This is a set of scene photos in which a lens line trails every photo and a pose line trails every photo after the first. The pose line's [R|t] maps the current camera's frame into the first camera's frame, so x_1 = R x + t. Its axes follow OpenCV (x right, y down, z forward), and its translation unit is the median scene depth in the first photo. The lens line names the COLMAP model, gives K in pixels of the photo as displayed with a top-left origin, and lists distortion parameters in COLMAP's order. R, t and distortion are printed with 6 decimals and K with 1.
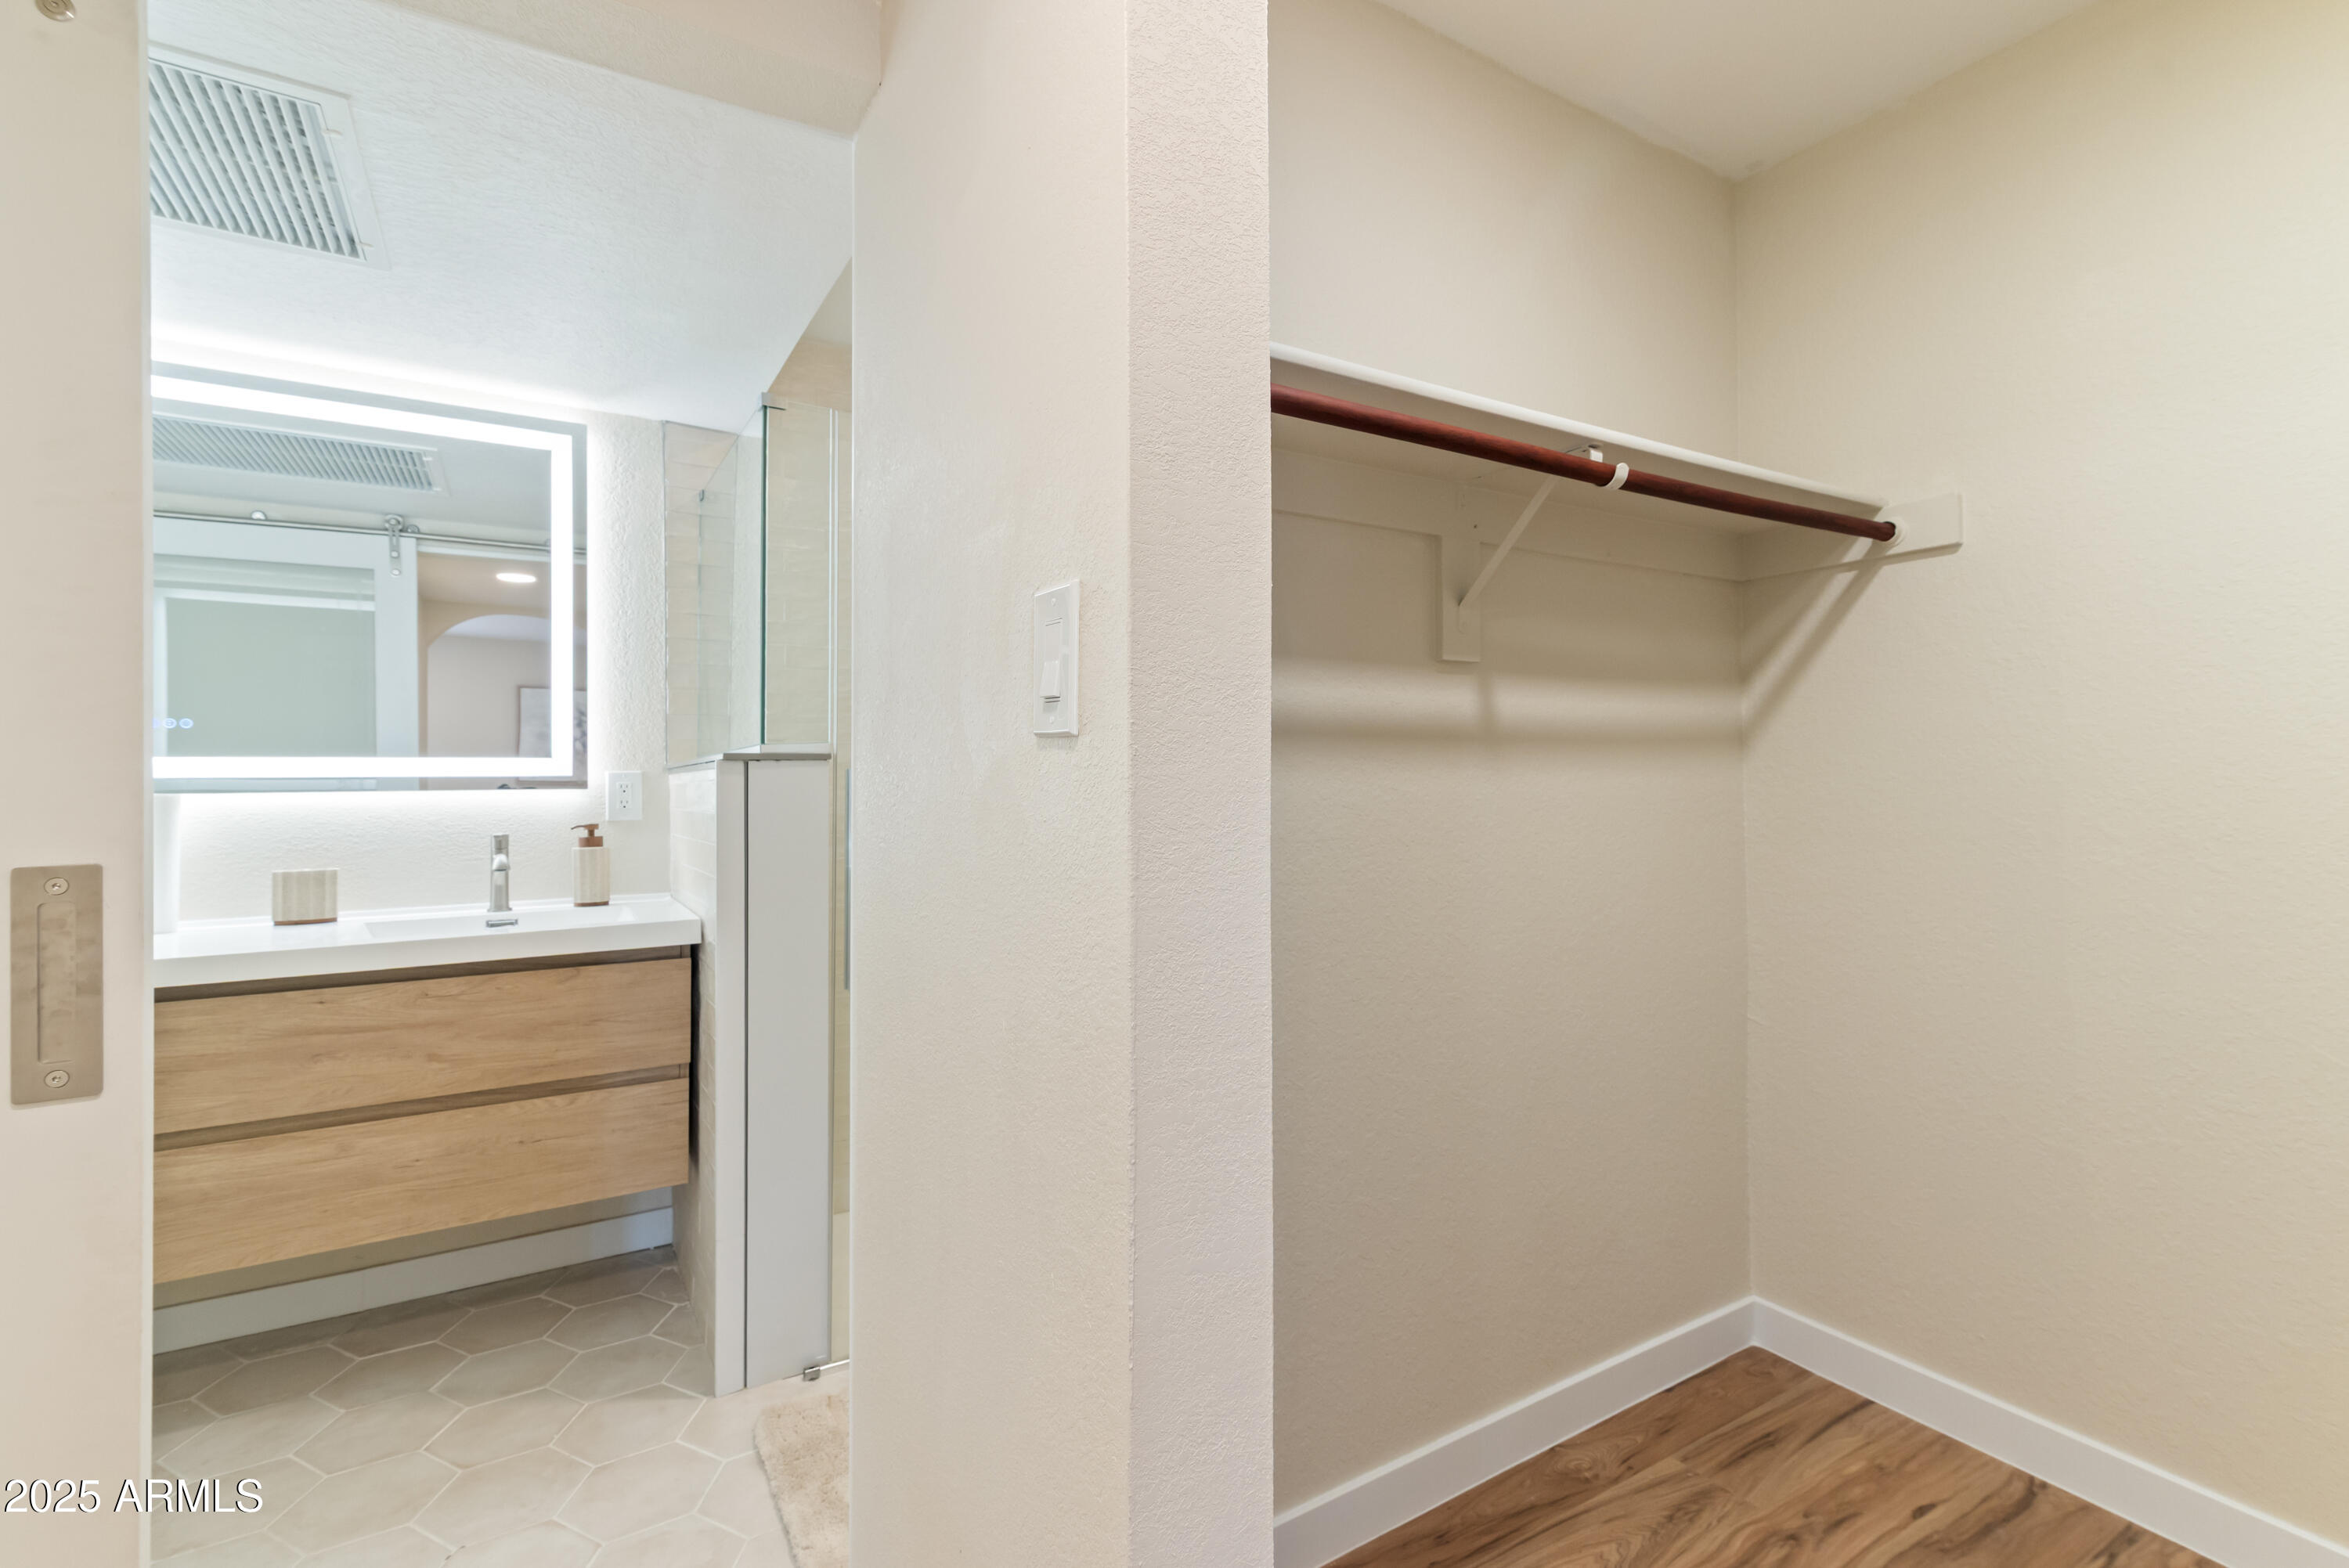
lens RADIAL K [[1056.2, 0, 1176.5], [0, 1056.2, 749.1], [0, 0, 1]] dist [0.019340, -0.000463]
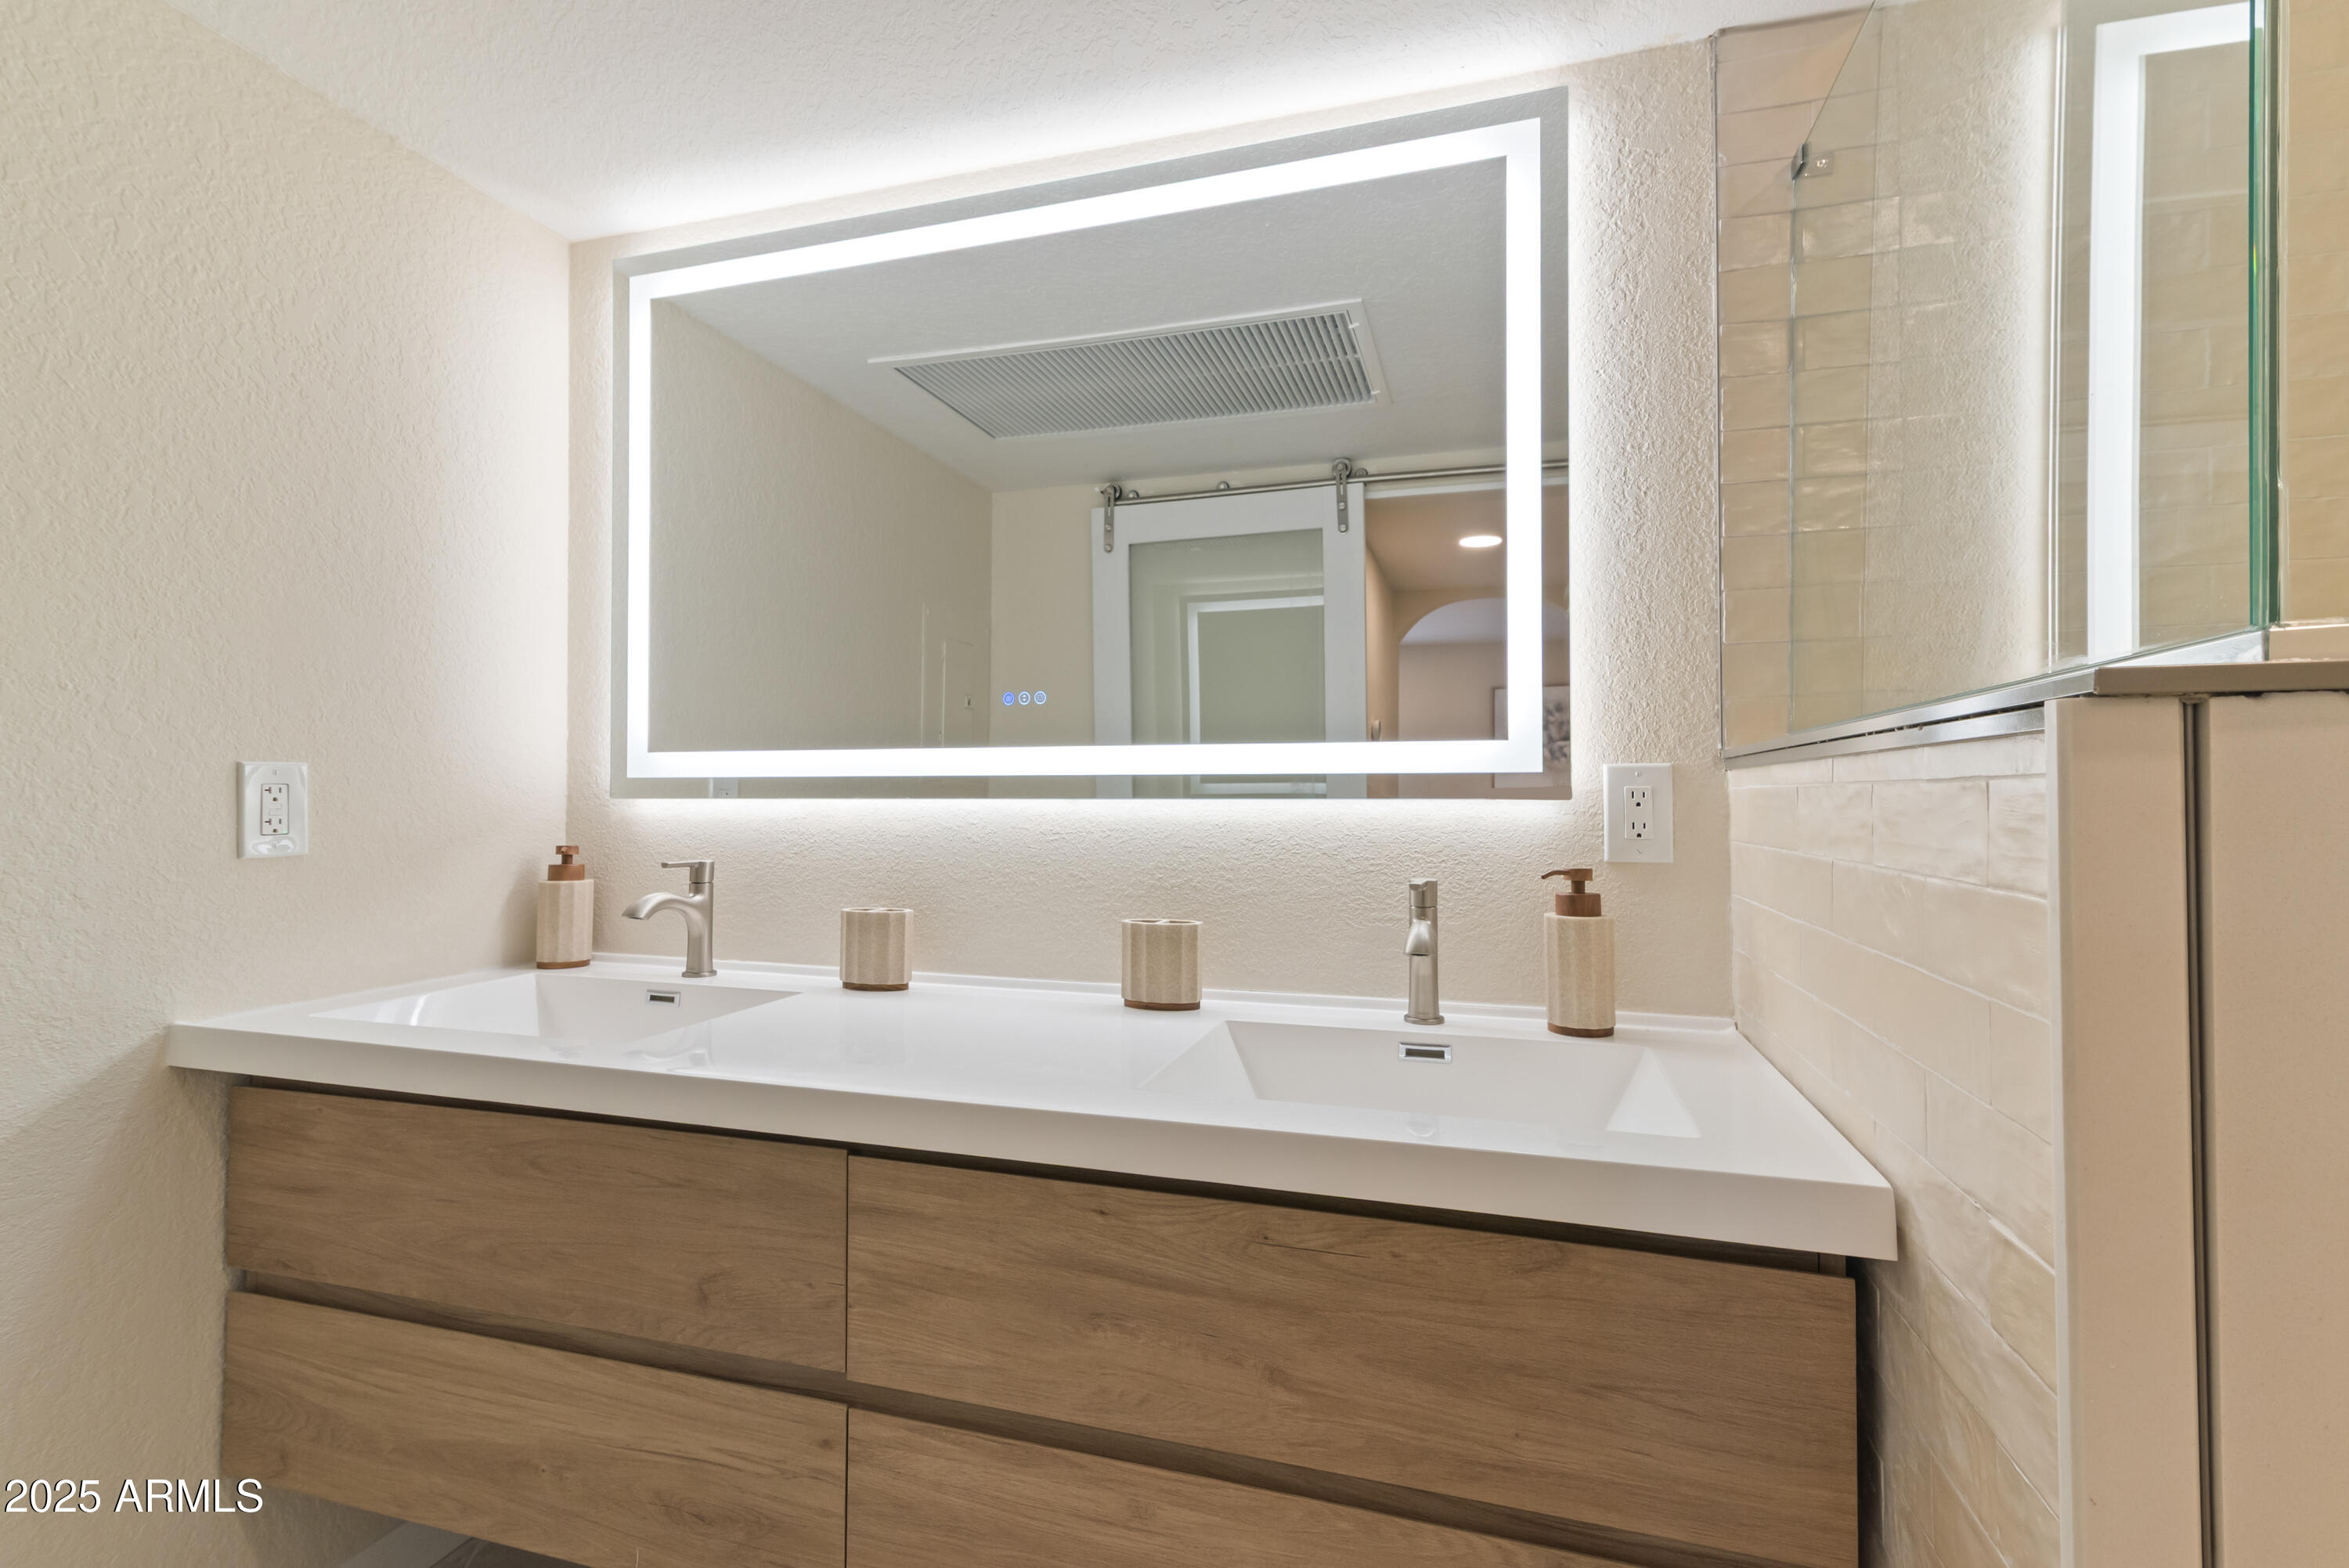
lens RADIAL K [[1057.7, 0, 1170.9], [0, 1057.7, 799.2], [0, 0, 1]] dist [0.005382, 0.000237]
pose [[0.658796, 0.012905, -0.752211, -0.311955], [0.017486, 0.999320, 0.032460, 0.018637], [0.752119, -0.034538, 0.658122, 0.544930]]
